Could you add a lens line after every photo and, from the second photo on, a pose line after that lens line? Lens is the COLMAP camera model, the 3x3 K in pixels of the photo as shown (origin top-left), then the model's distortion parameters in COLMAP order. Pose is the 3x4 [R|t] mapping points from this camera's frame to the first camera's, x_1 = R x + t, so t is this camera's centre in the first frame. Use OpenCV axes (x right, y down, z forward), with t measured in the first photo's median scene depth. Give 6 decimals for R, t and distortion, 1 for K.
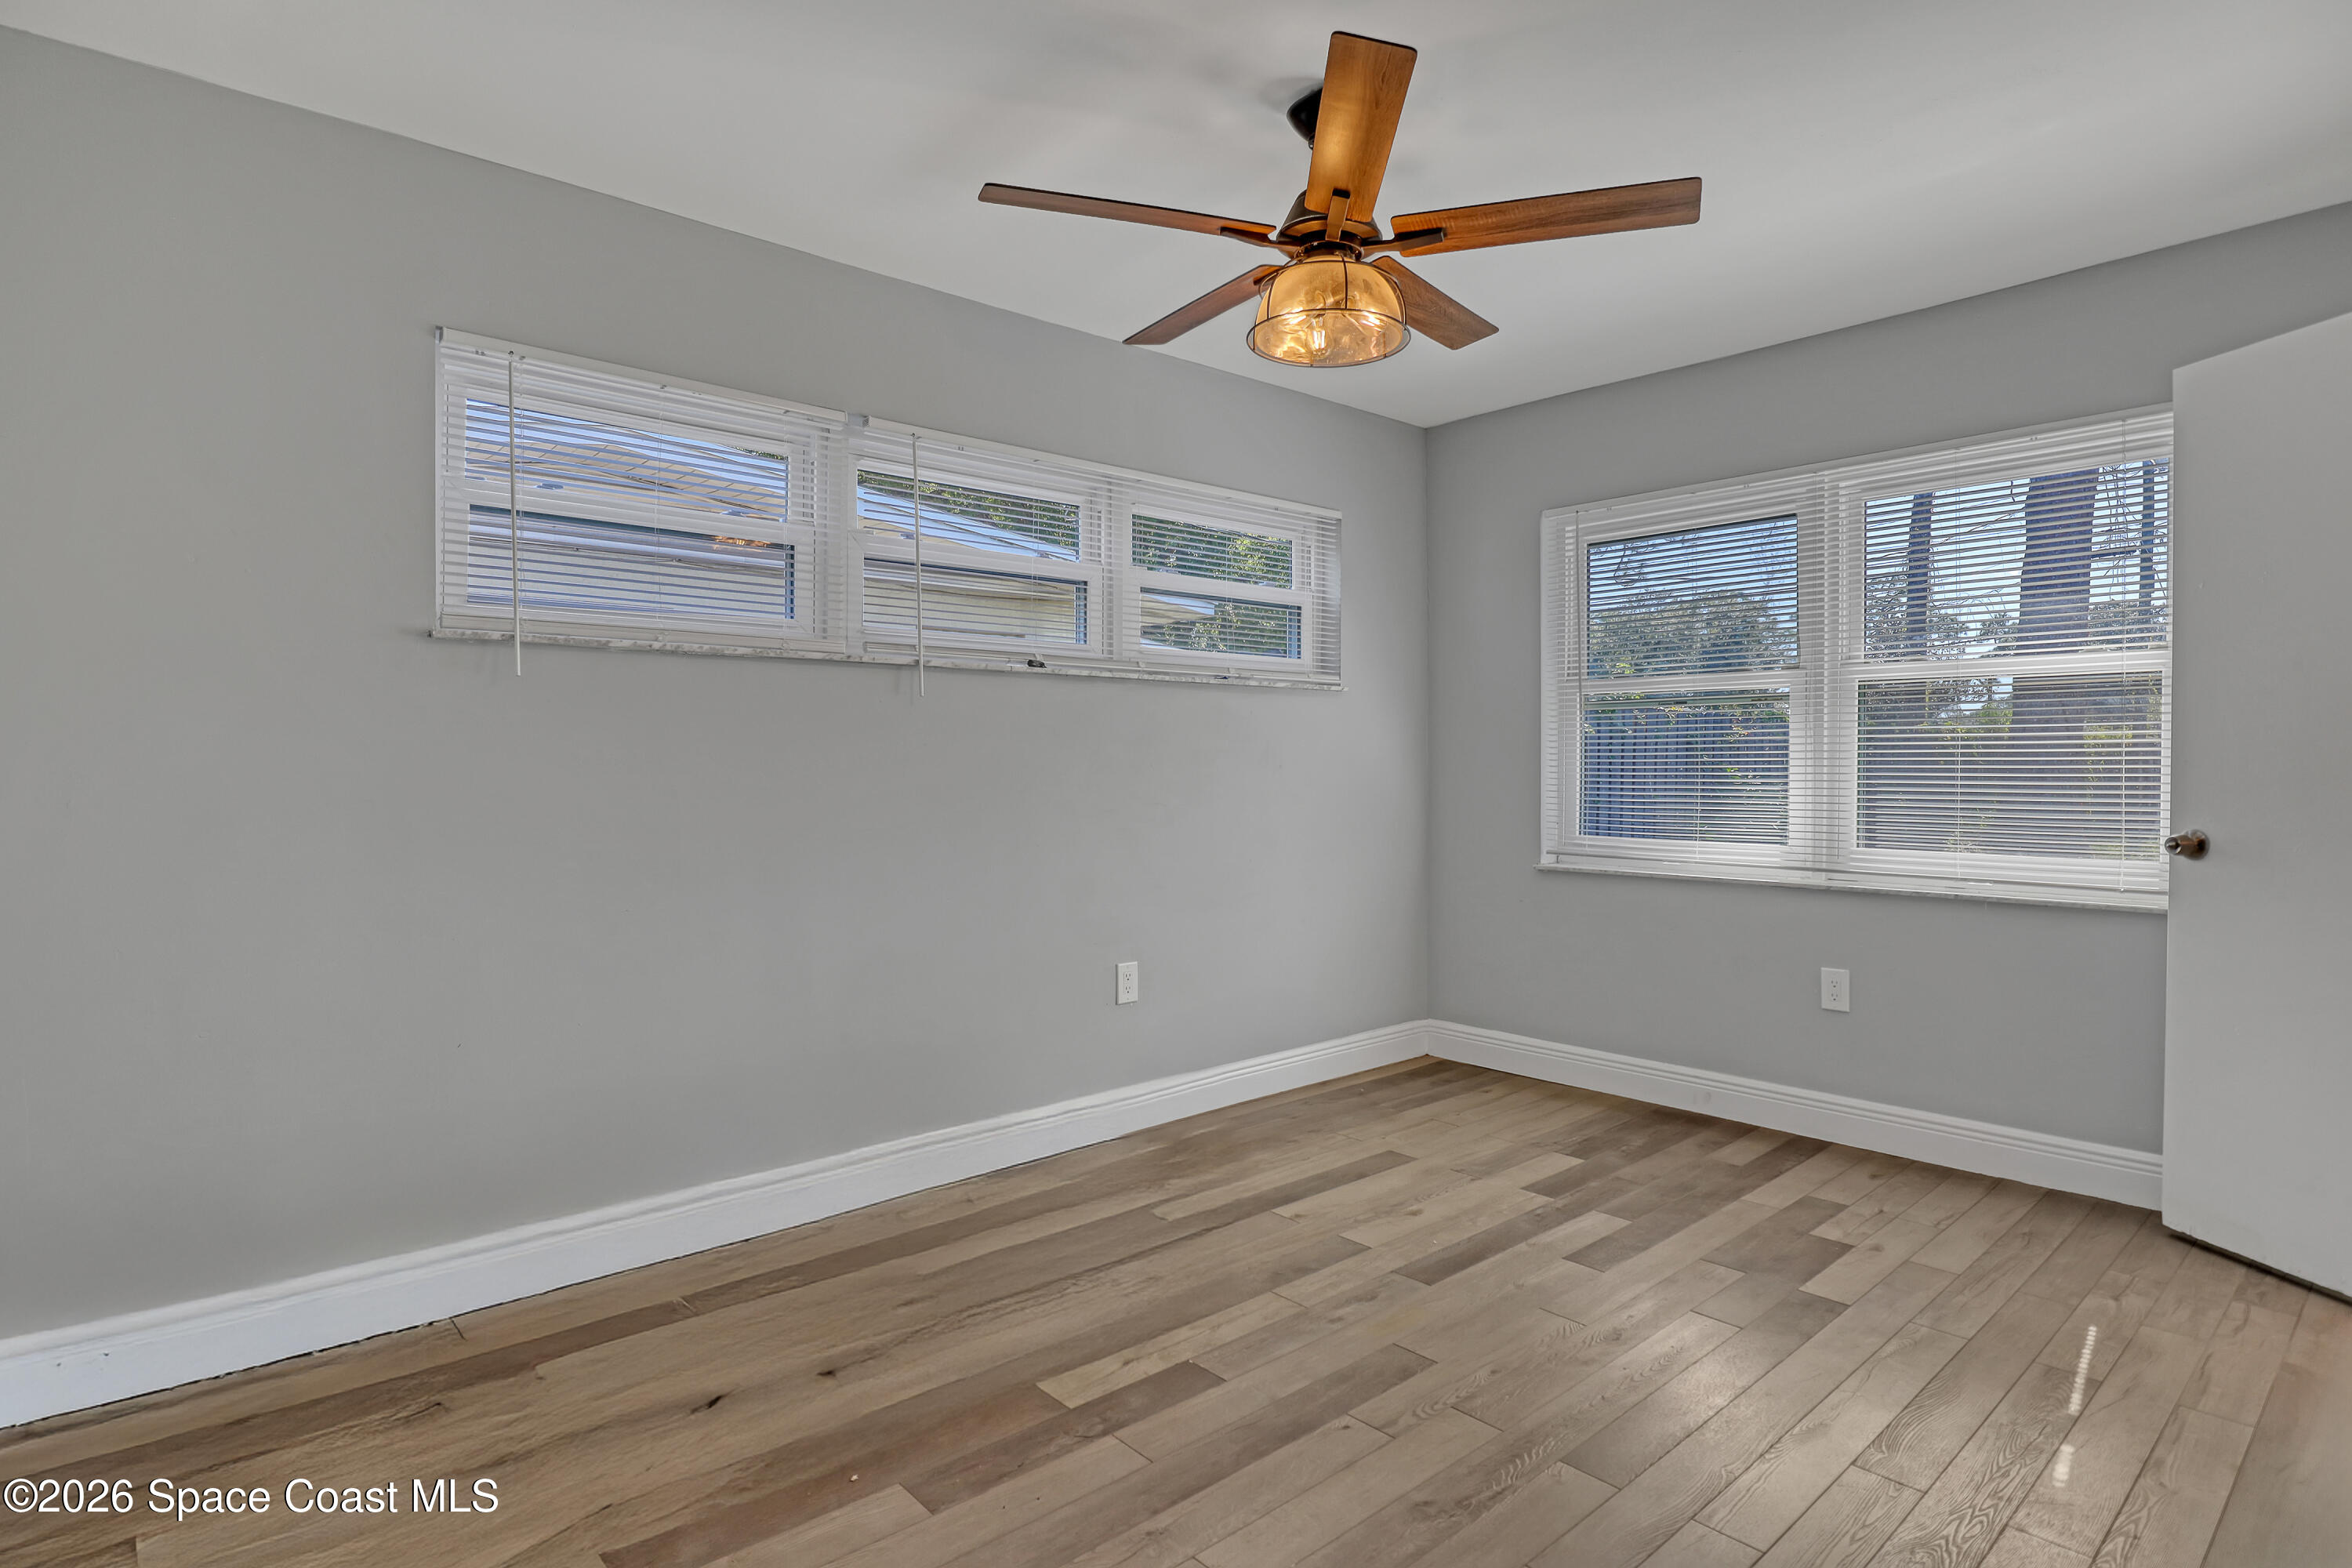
lens RADIAL K [[1244.0, 0, 1189.8], [0, 1244.0, 775.4], [0, 0, 1]] dist [-0.038439, 0.000650]
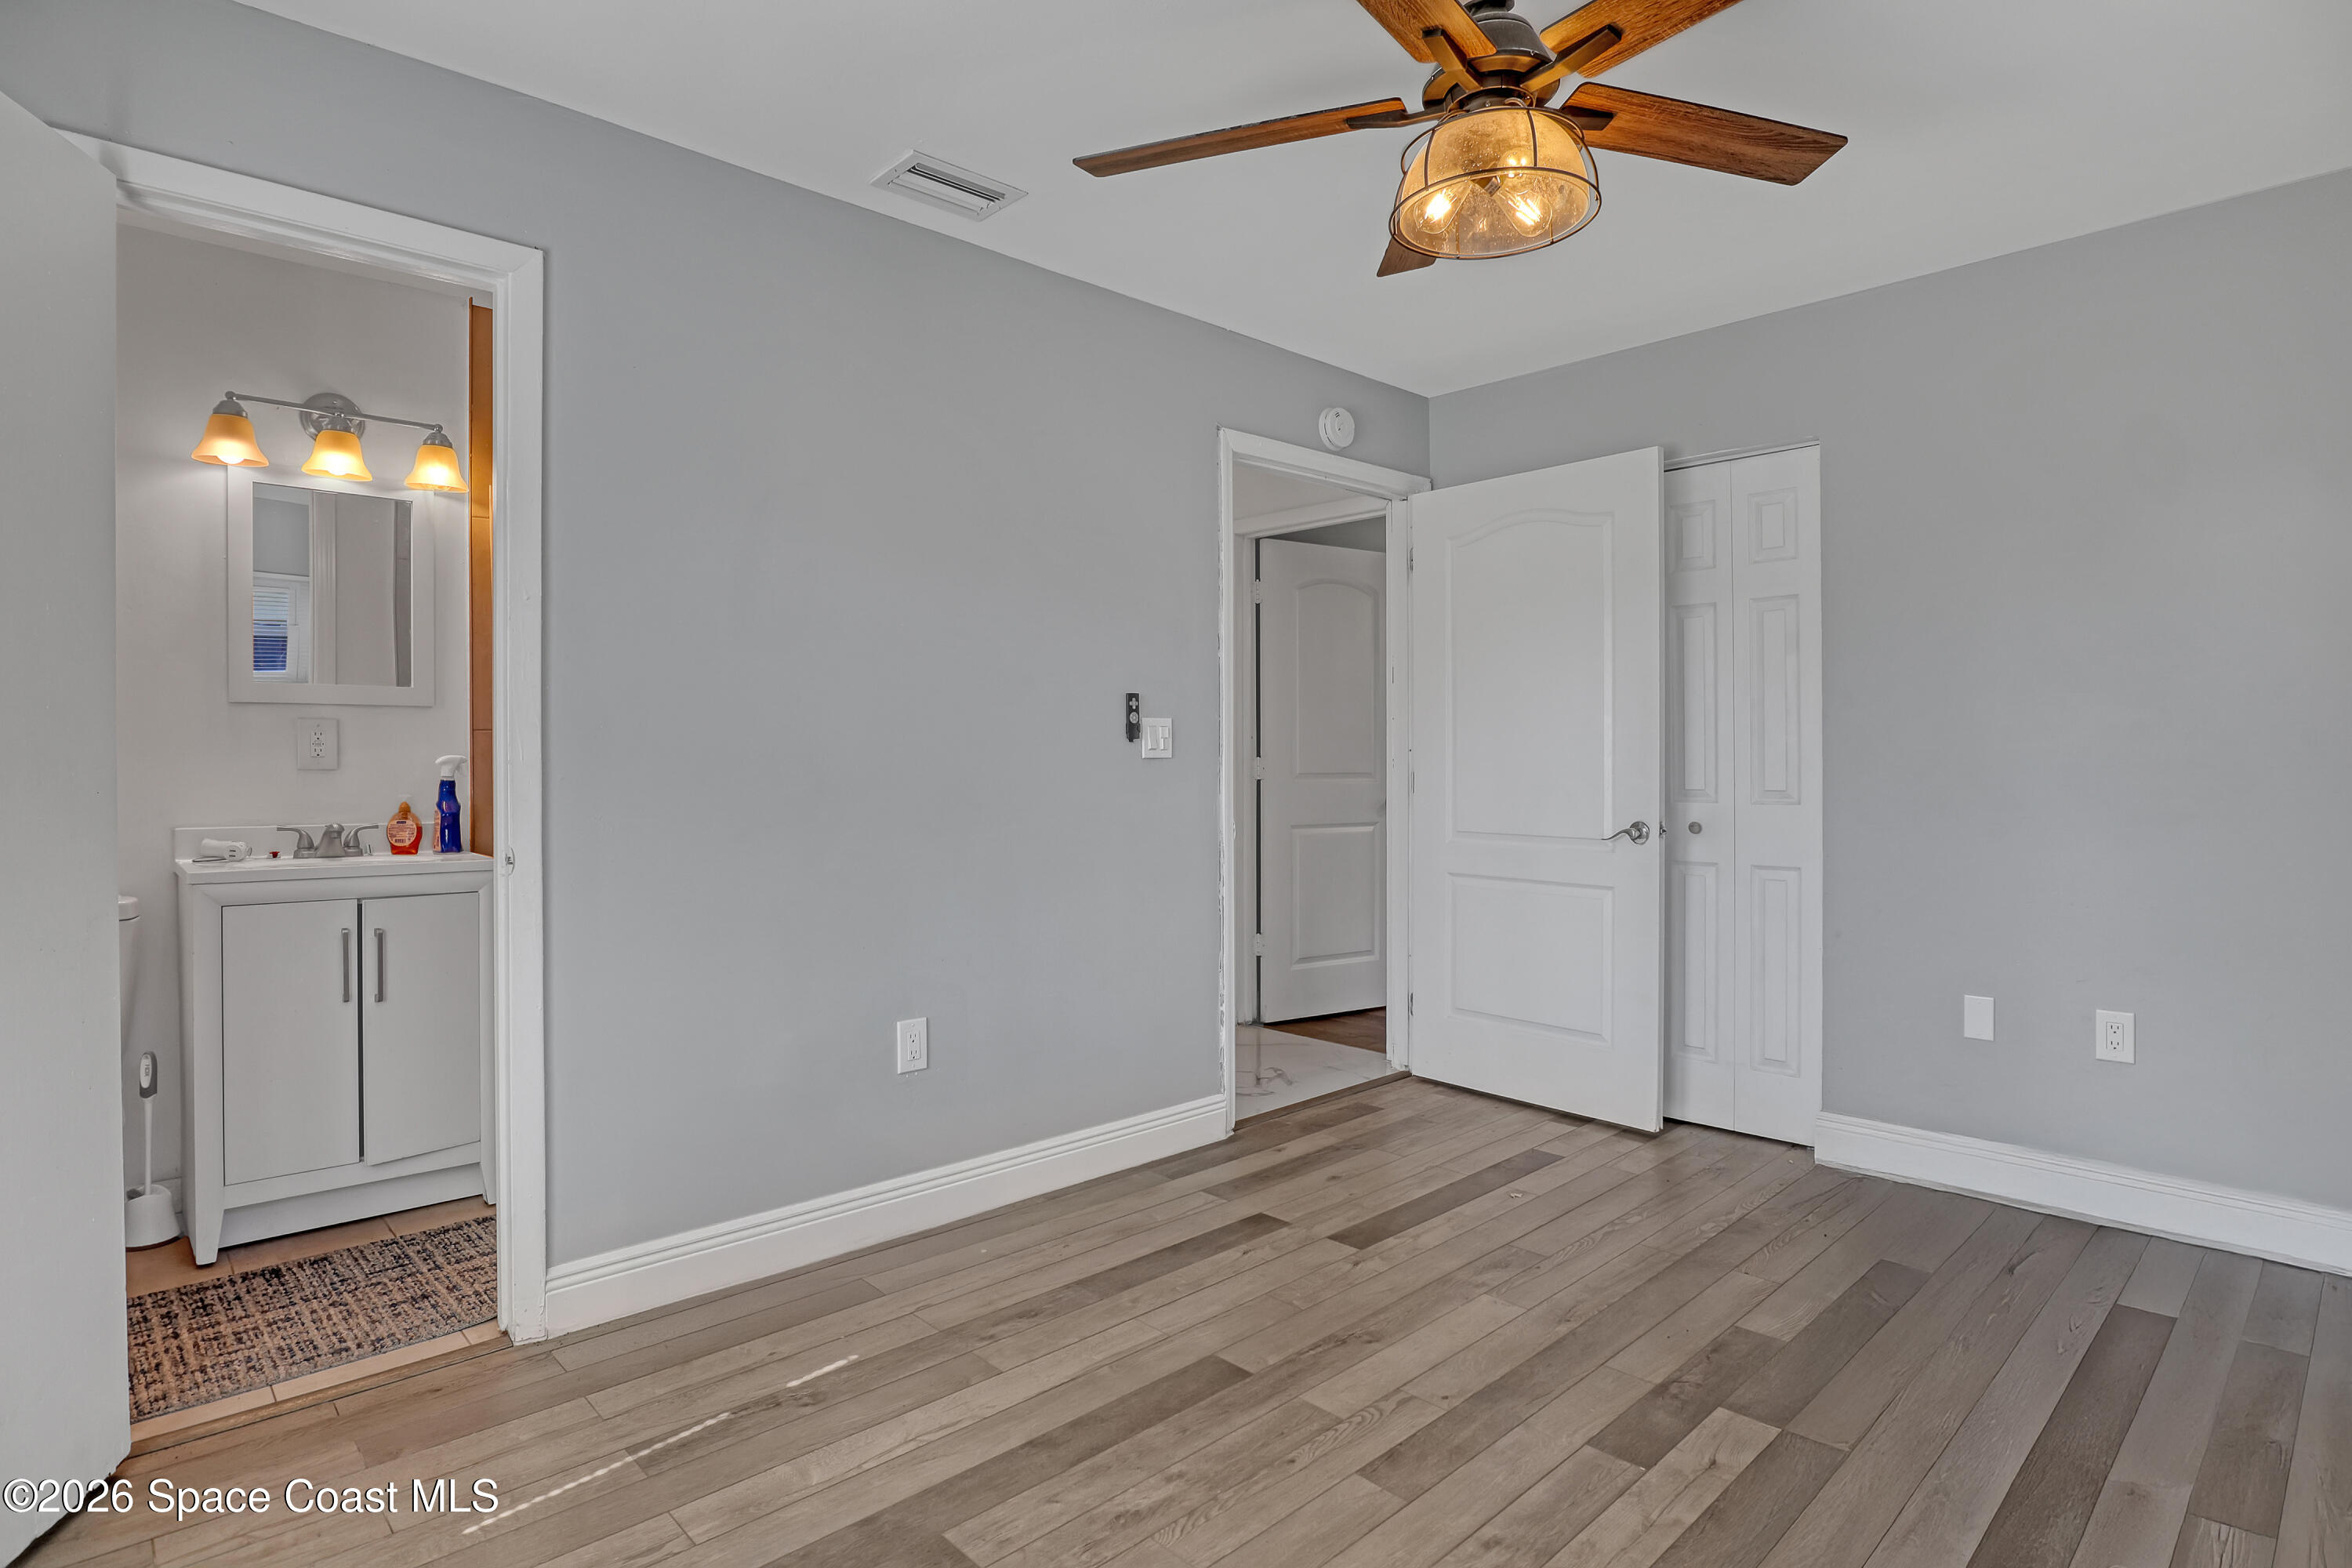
lens RADIAL K [[1244.0, 0, 1189.8], [0, 1244.0, 775.4], [0, 0, 1]] dist [-0.038439, 0.000650]
pose [[-0.999271, 0.004074, -0.037947, 0.382763], [0.003486, 0.999873, 0.015537, -0.020452], [0.038006, 0.015394, -0.999159, 2.033875]]
